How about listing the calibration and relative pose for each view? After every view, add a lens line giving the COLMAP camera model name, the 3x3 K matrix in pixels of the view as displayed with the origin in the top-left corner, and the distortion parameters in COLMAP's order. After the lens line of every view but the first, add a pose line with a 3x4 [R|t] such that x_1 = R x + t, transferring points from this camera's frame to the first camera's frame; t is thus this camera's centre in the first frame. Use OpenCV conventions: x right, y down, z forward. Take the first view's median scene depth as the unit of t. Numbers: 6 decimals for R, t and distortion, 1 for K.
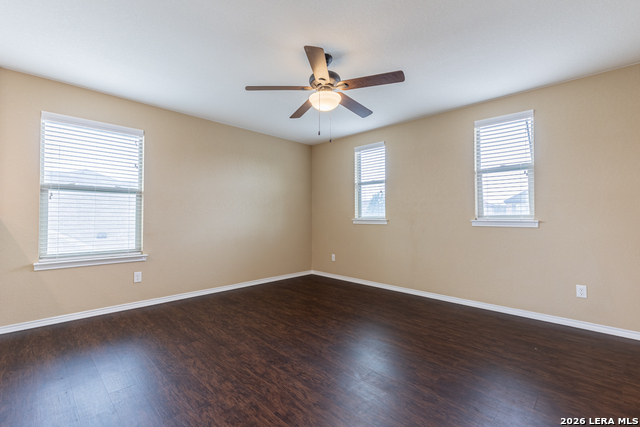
lens RADIAL K [[288.1, 0, 322.3], [0, 288.1, 213.5], [0, 0, 1]] dist [0.006486, 0.000295]
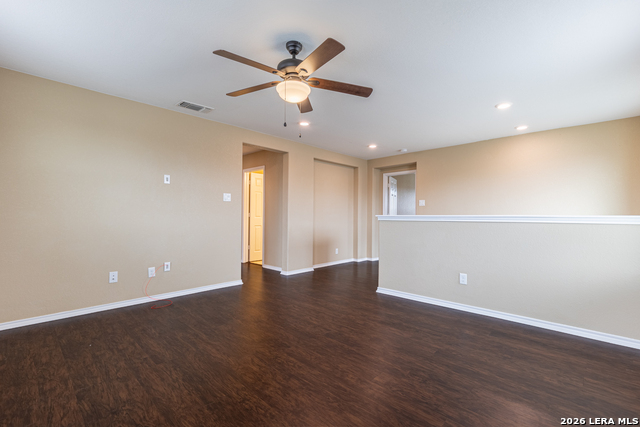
lens RADIAL K [[288.1, 0, 322.3], [0, 288.1, 213.5], [0, 0, 1]] dist [0.006486, 0.000295]
pose [[-0.999896, -0.002119, -0.014240, -0.073919], [-0.001873, 0.999849, -0.017257, 0.022471], [0.014275, -0.017228, -0.999750, 1.951918]]
